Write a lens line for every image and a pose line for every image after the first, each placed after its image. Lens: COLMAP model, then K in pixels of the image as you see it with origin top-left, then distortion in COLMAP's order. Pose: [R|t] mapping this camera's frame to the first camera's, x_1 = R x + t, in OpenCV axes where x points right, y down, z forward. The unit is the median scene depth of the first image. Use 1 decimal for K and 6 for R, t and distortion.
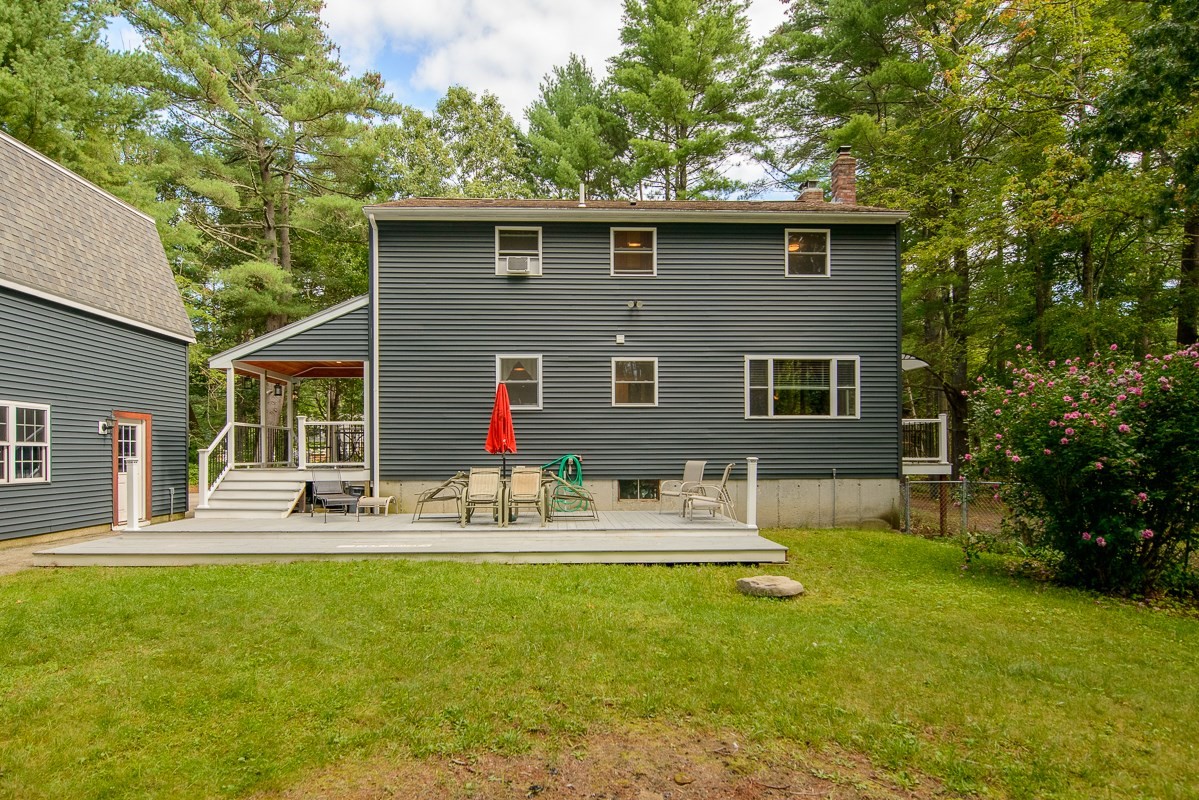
lens RADIAL K [[589.9, 0, 597.1], [0, 589.9, 443.3], [0, 0, 1]] dist [-0.002760, -0.000133]
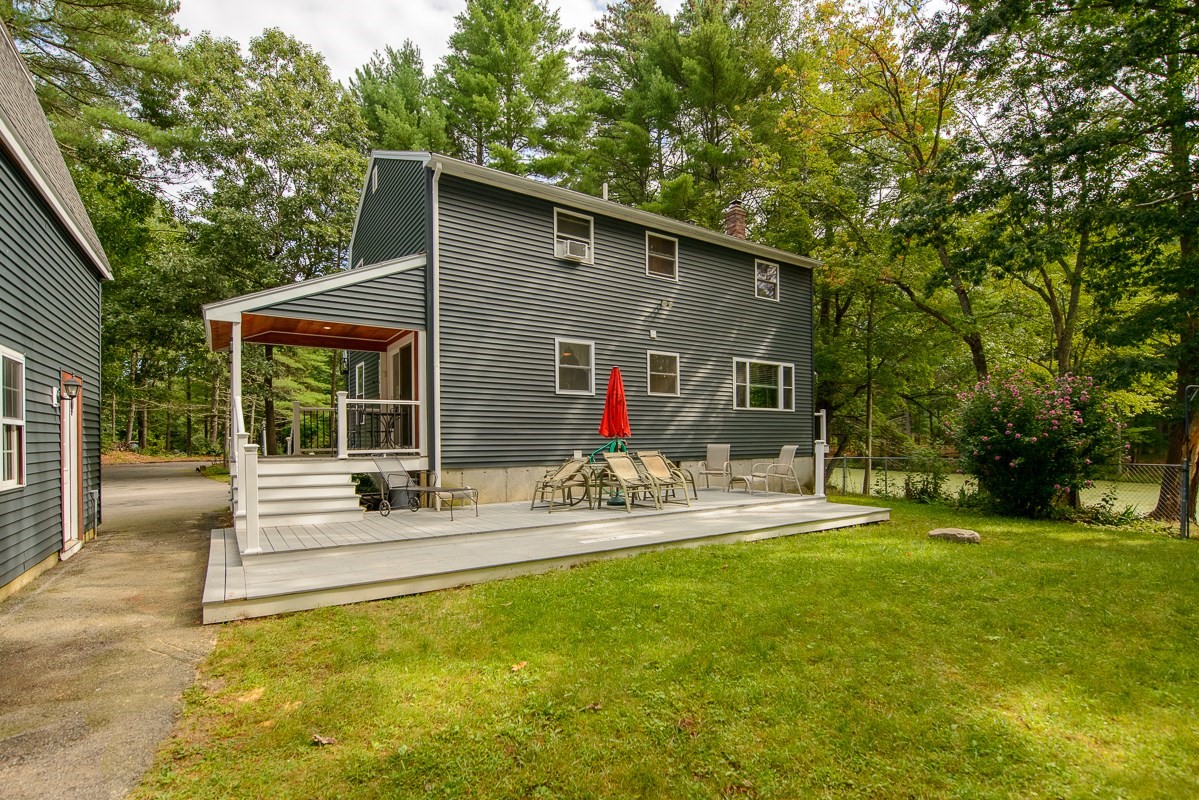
lens RADIAL K [[524.3, 0, 603.2], [0, 524.3, 429.8], [0, 0, 1]] dist [-0.003755, -0.006970]
pose [[0.868160, 0.006858, 0.496238, -0.531696], [-0.004902, 0.999974, -0.005245, 0.007343], [-0.496261, 0.002121, 0.868171, 0.202250]]
